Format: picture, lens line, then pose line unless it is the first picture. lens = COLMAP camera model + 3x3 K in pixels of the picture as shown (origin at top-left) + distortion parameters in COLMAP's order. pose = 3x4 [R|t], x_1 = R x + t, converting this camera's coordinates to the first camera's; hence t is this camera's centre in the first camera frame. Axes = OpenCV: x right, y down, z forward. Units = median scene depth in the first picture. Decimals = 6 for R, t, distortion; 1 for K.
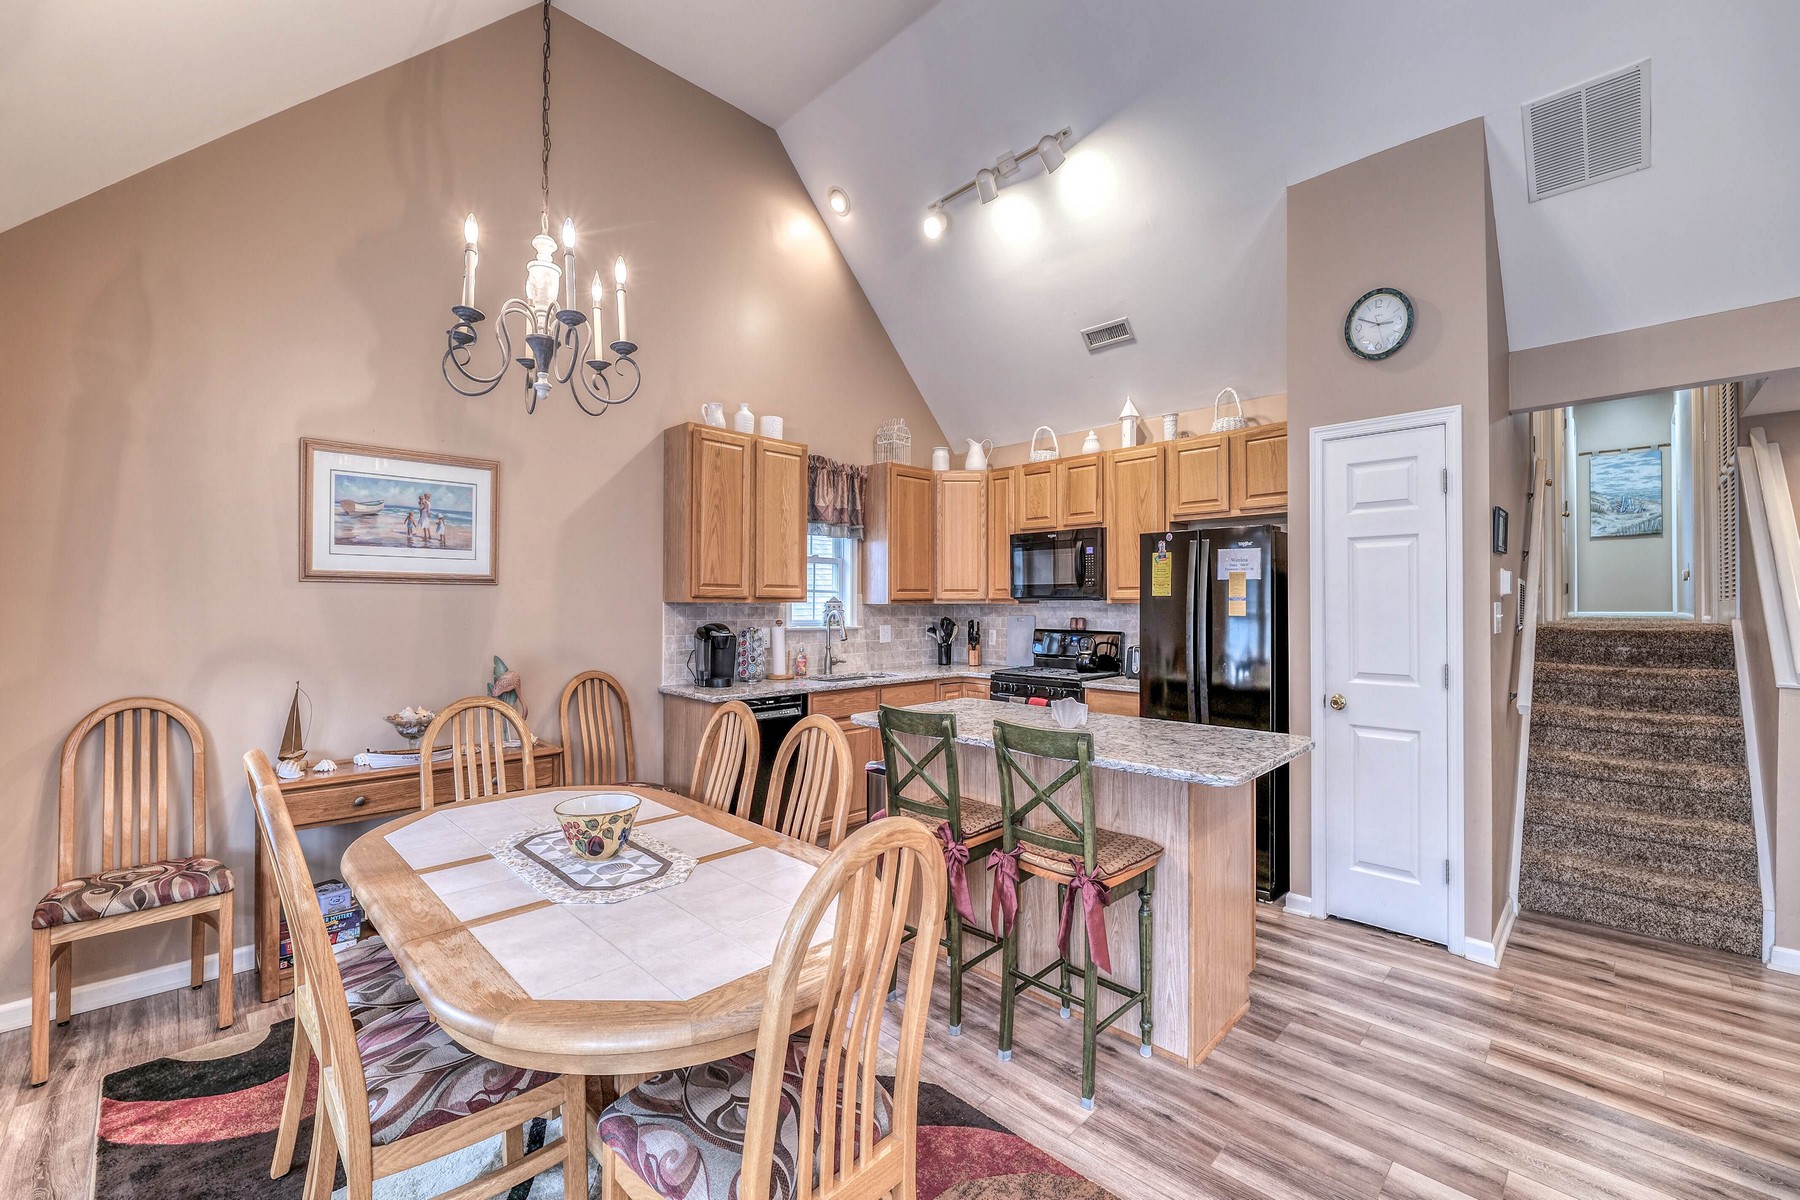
lens RADIAL K [[730.2, 0, 895.0], [0, 730.2, 601.2], [0, 0, 1]] dist [-0.013947, 0.001501]
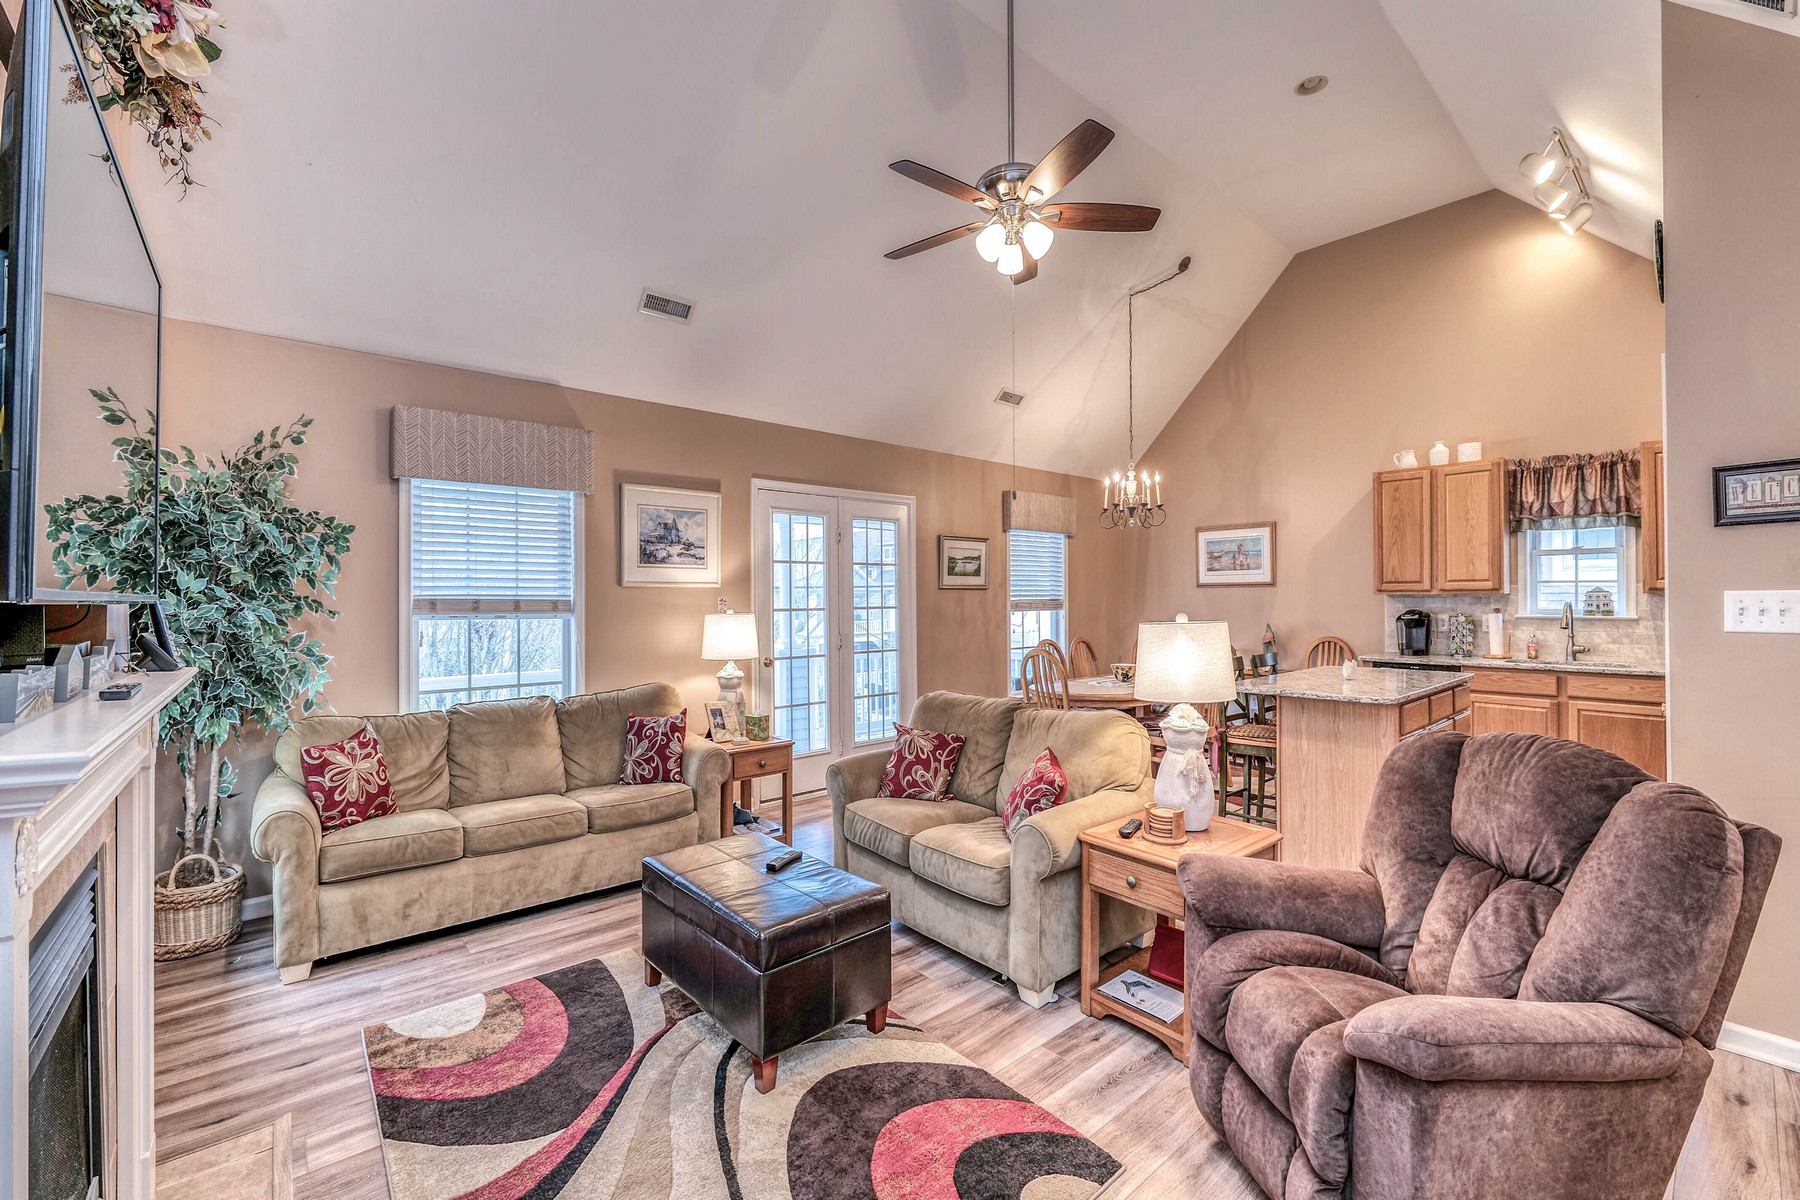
lens RADIAL K [[730.2, 0, 892.5], [0, 730.2, 600.1], [0, 0, 1]] dist [-0.013947, 0.001501]
pose [[-0.078217, 0.000586, -0.996936, 1.307741], [0.012853, 0.999917, -0.000421, 0.000834], [0.996854, -0.012846, -0.078218, 0.141318]]
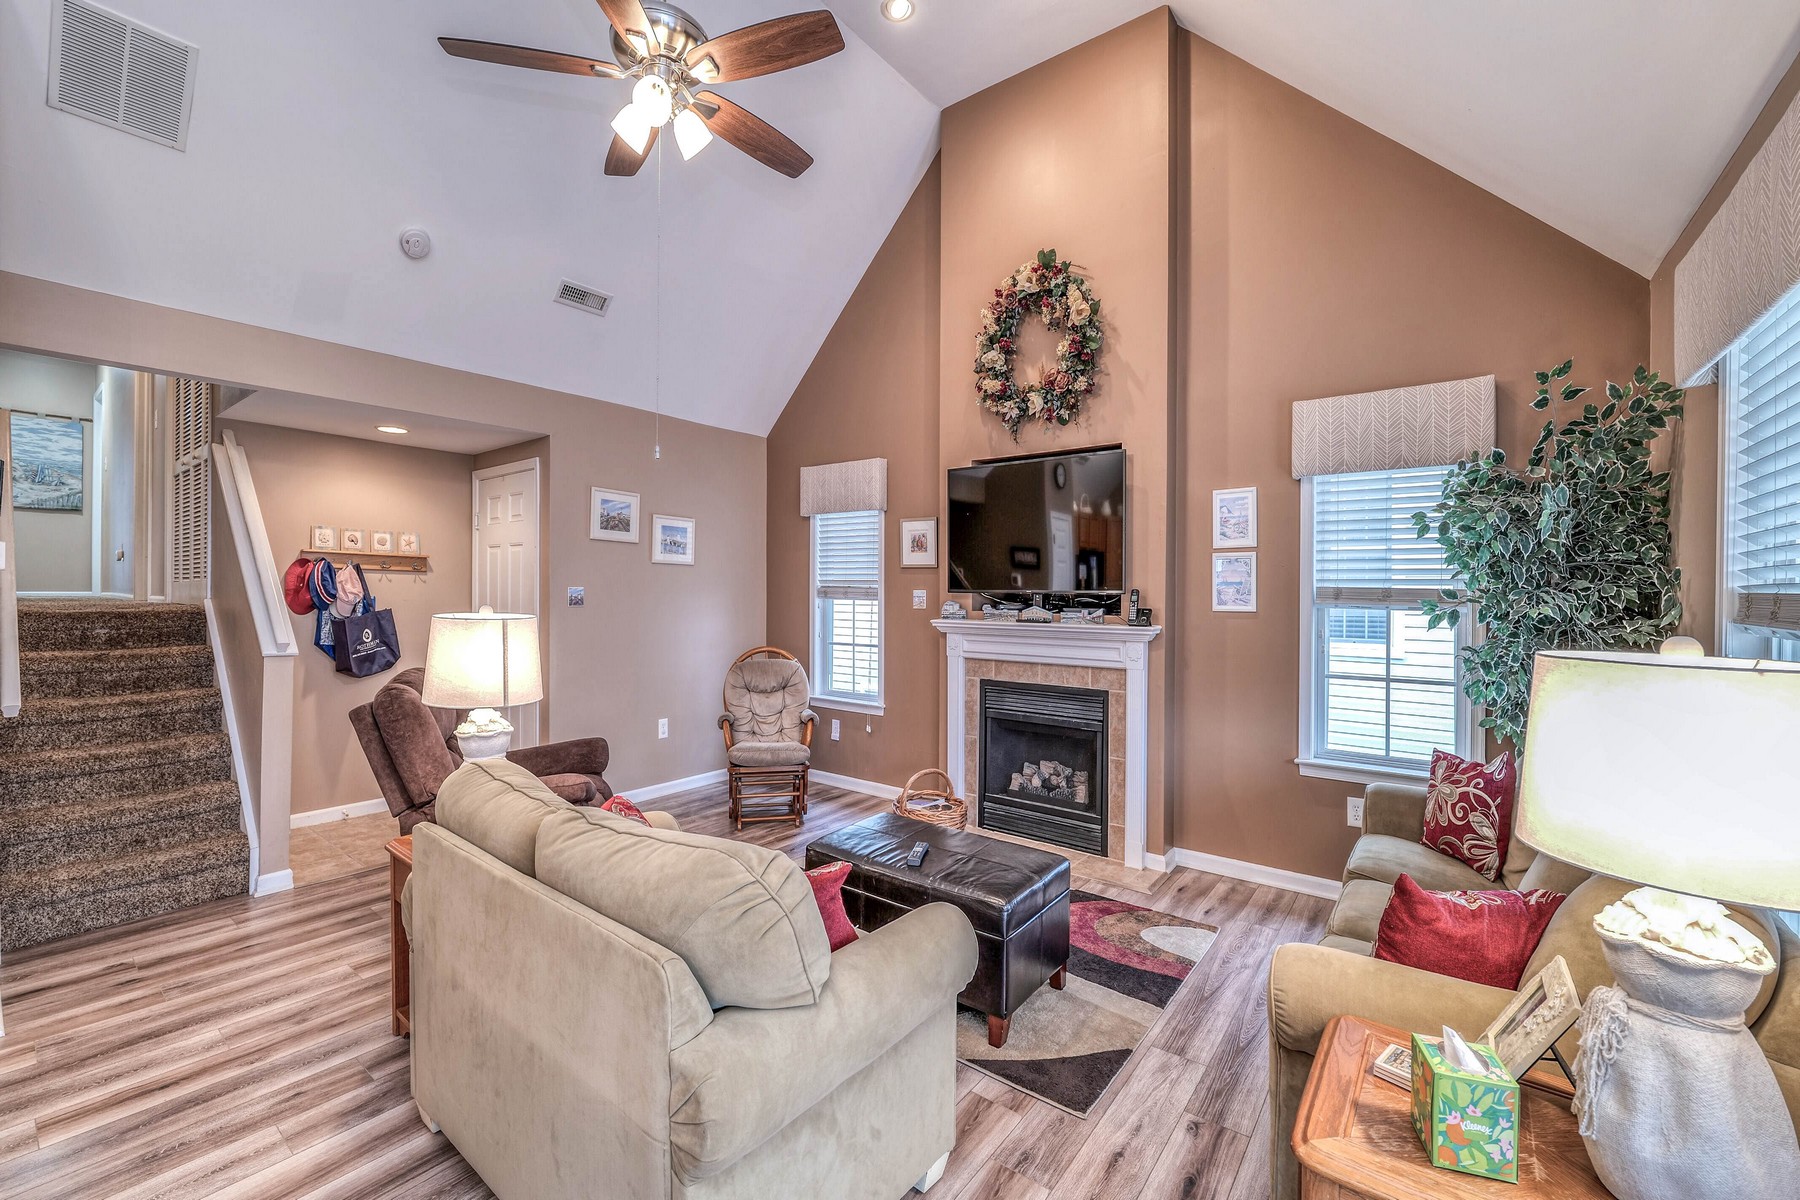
lens RADIAL K [[730.2, 0, 885.7], [0, 730.2, 594.7], [0, 0, 1]] dist [-0.013947, 0.001501]
pose [[-0.122419, -0.004166, 0.992470, -0.055154], [-0.014945, 0.999886, 0.002353, 0.000594], [-0.992366, -0.014544, -0.122468, 0.098453]]
